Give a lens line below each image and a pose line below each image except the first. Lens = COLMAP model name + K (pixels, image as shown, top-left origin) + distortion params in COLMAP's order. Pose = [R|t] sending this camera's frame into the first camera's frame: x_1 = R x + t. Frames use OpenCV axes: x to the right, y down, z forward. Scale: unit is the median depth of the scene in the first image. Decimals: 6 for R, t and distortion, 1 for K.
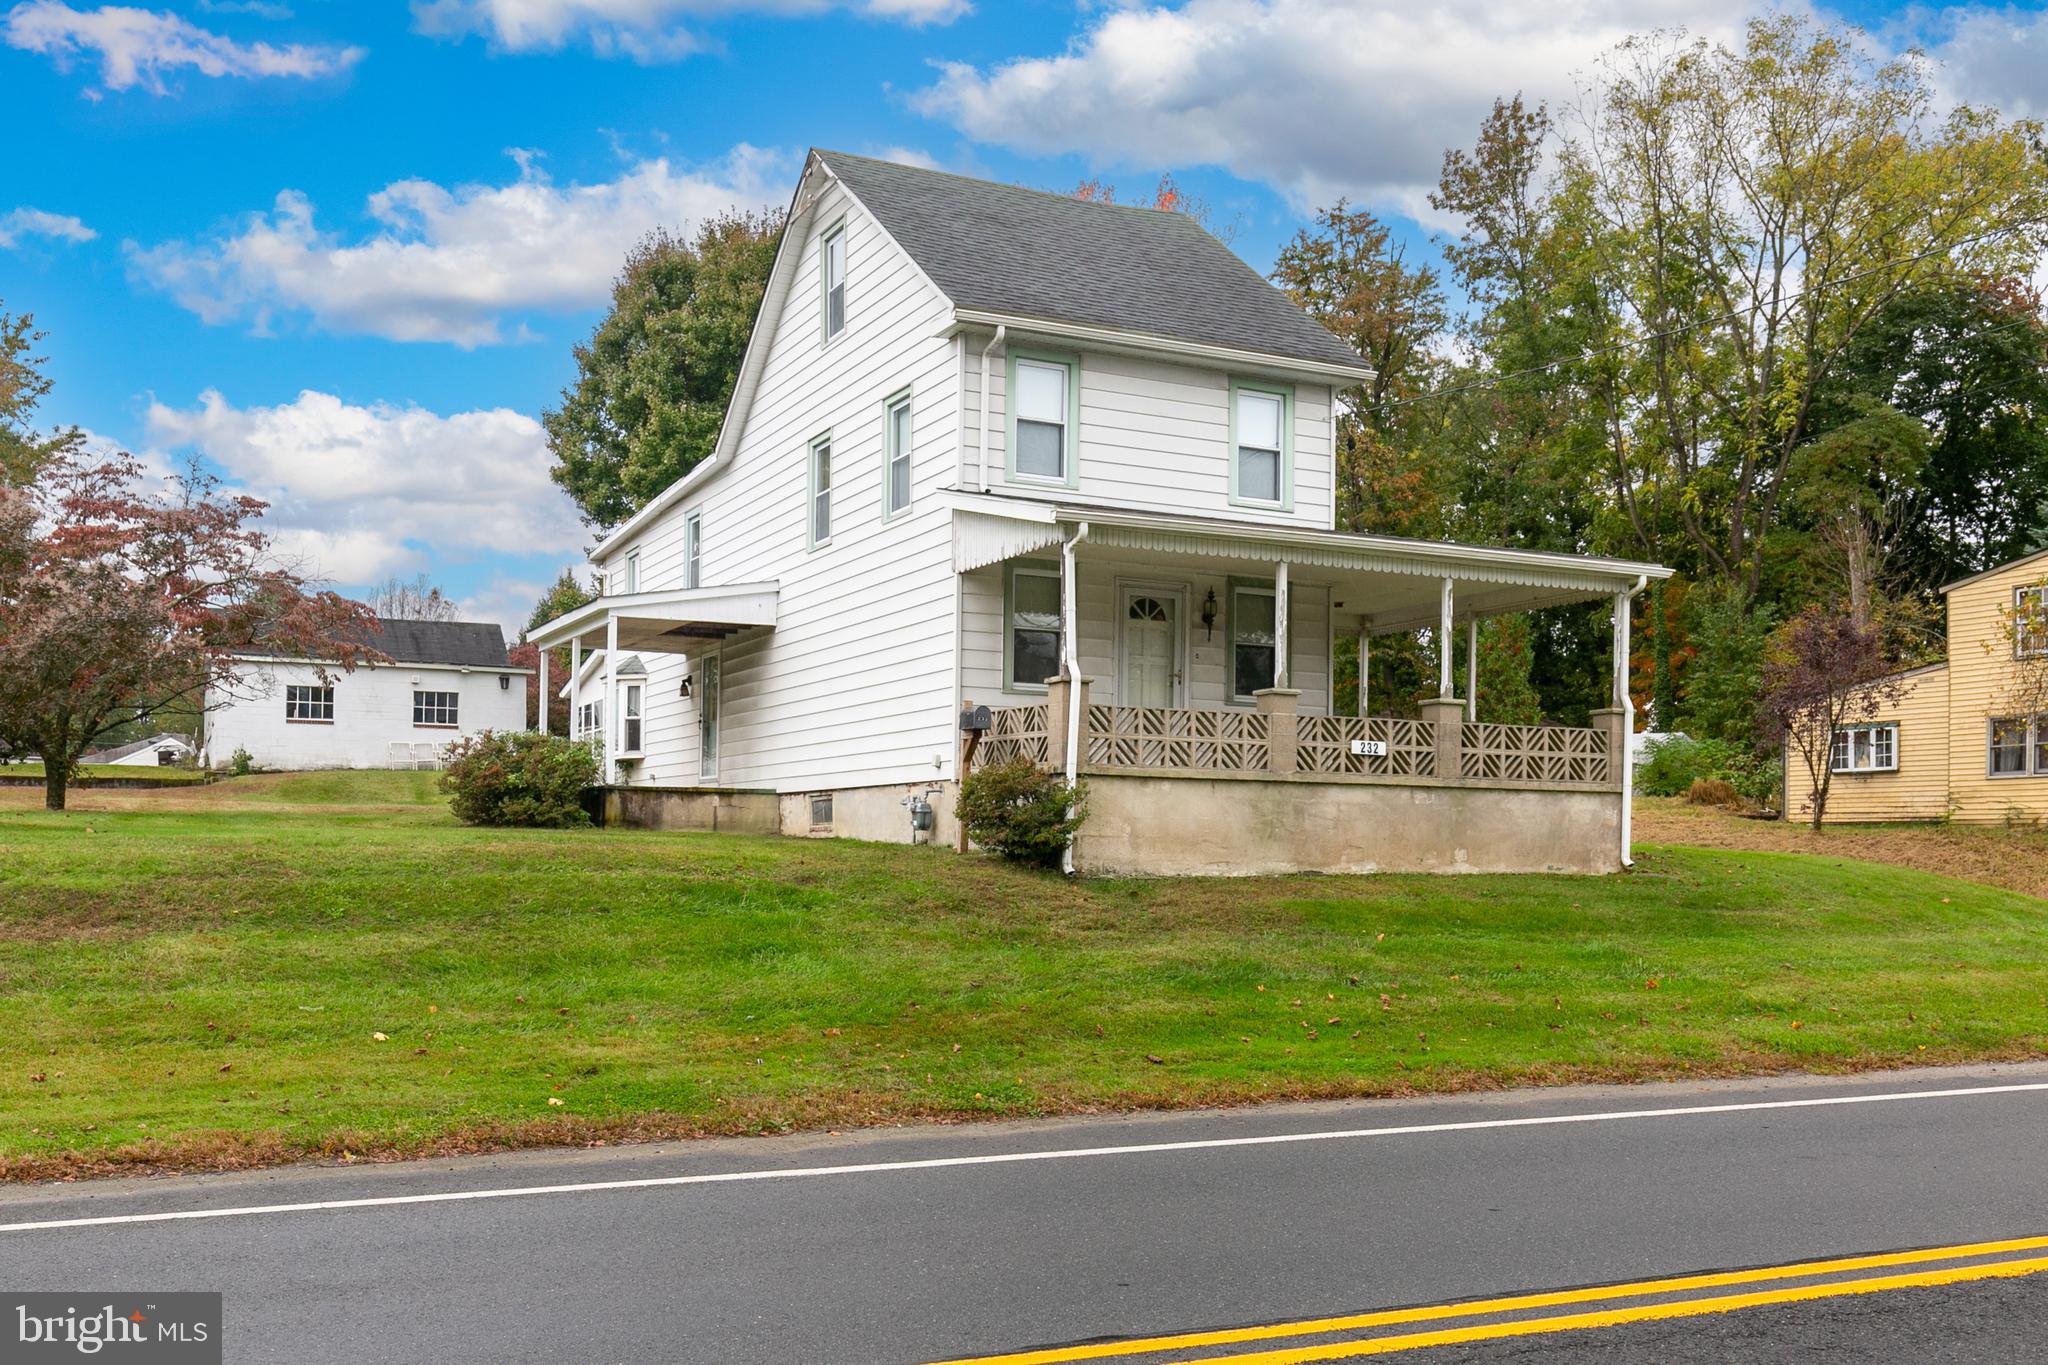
lens RADIAL K [[1830.2, 0, 1019.9], [0, 1830.2, 740.0], [0, 0, 1]] dist [0.006339, 0.000109]
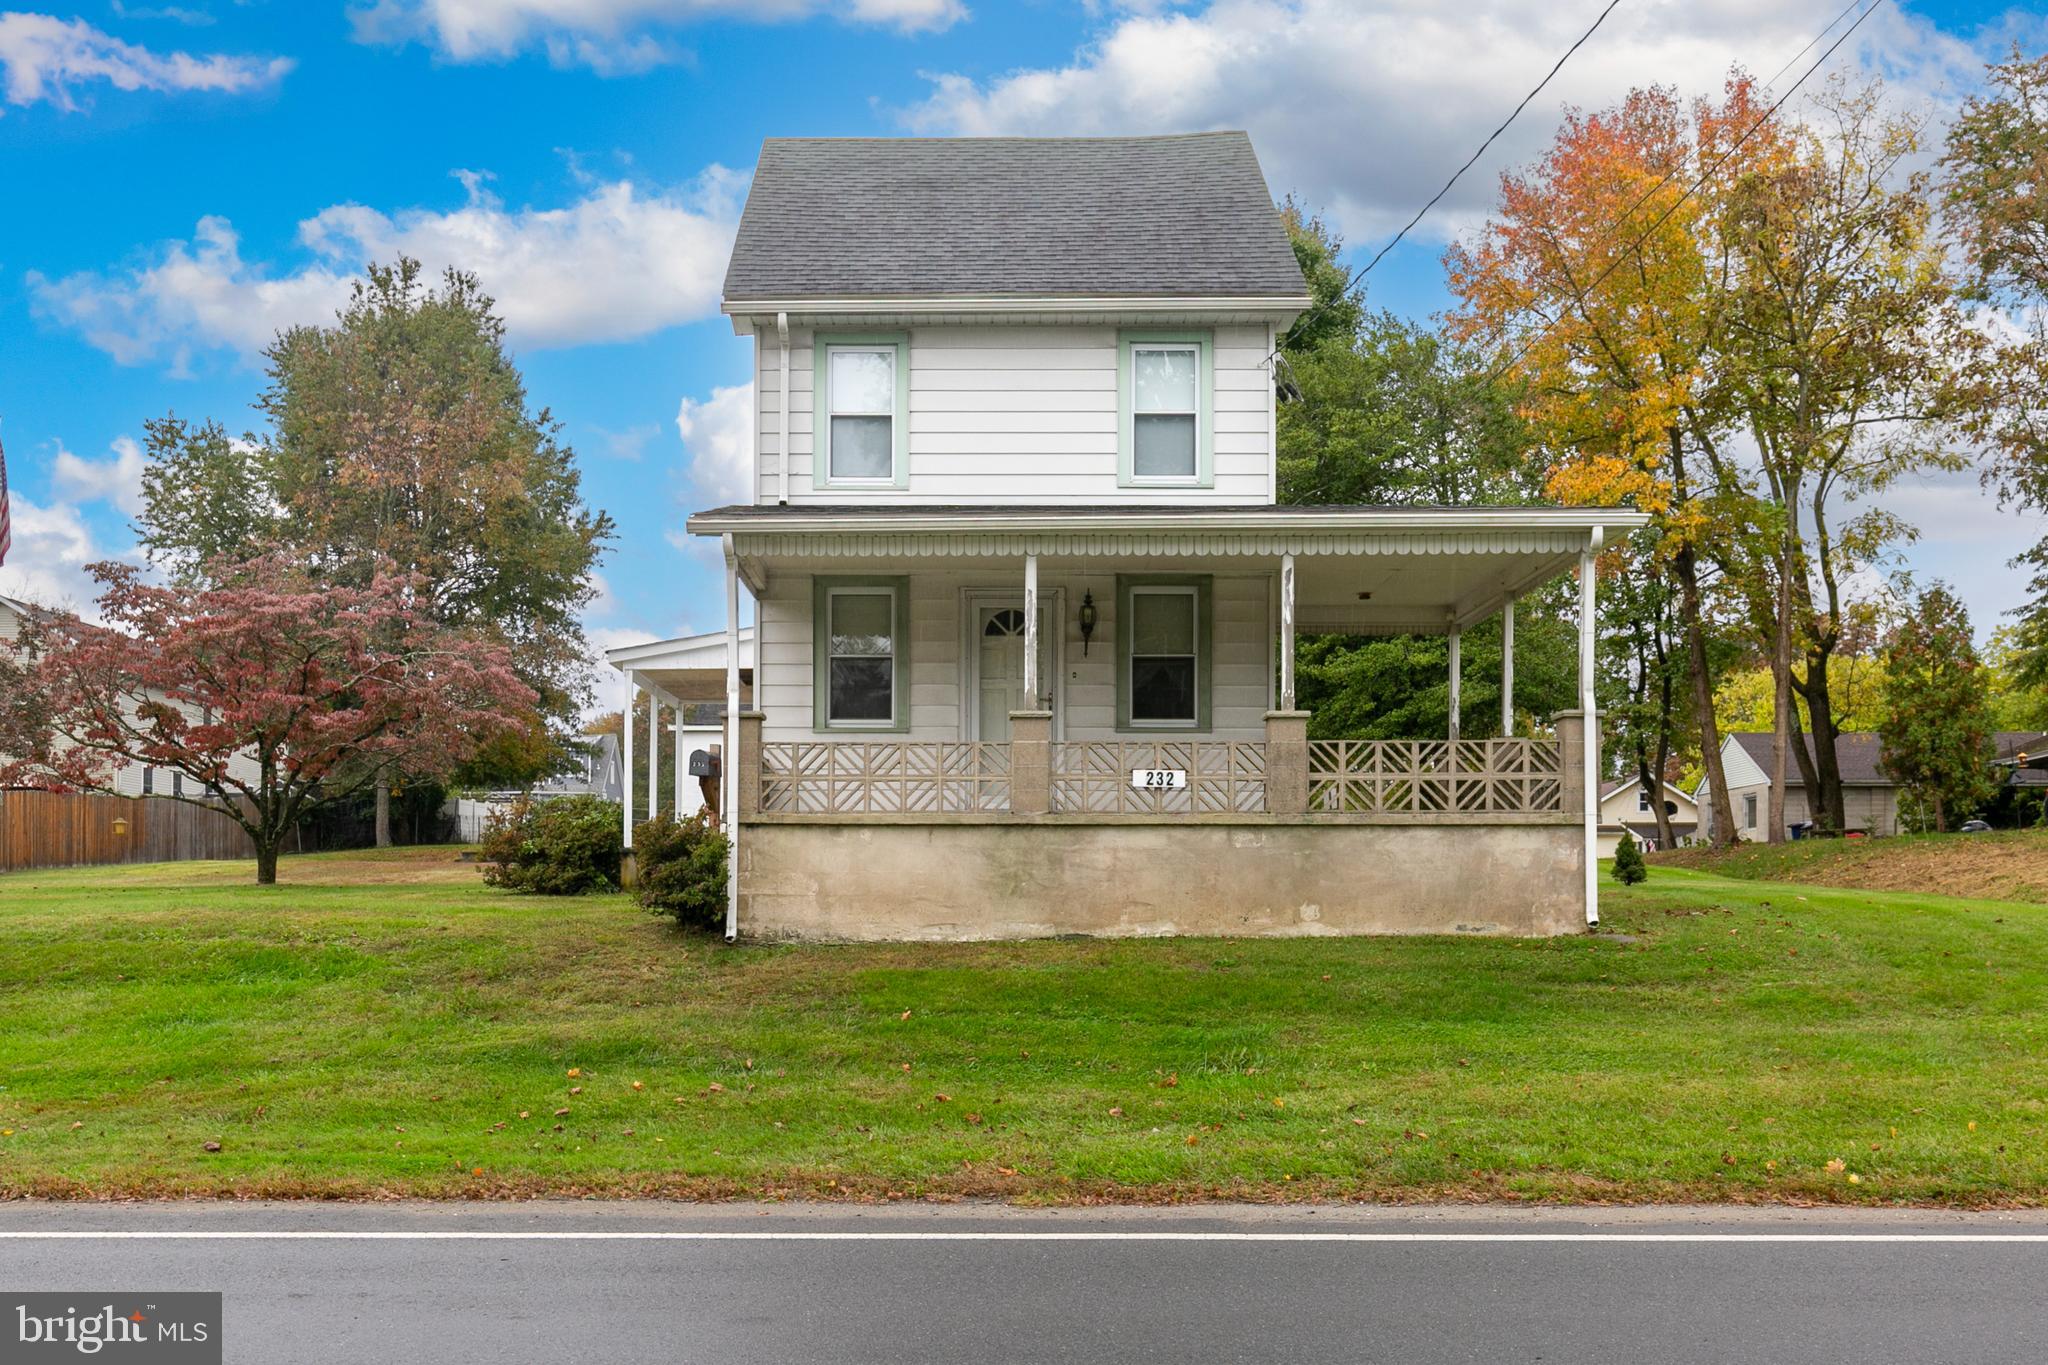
lens RADIAL K [[2112.5, 0, 1023.6], [0, 2112.5, 808.0], [0, 0, 1]] dist [-0.010662, 0.000301]
pose [[0.893560, -0.035964, -0.447501, 0.519928], [0.037168, 0.999290, -0.006092, 0.019355], [0.447403, -0.011189, 0.894262, 0.145998]]
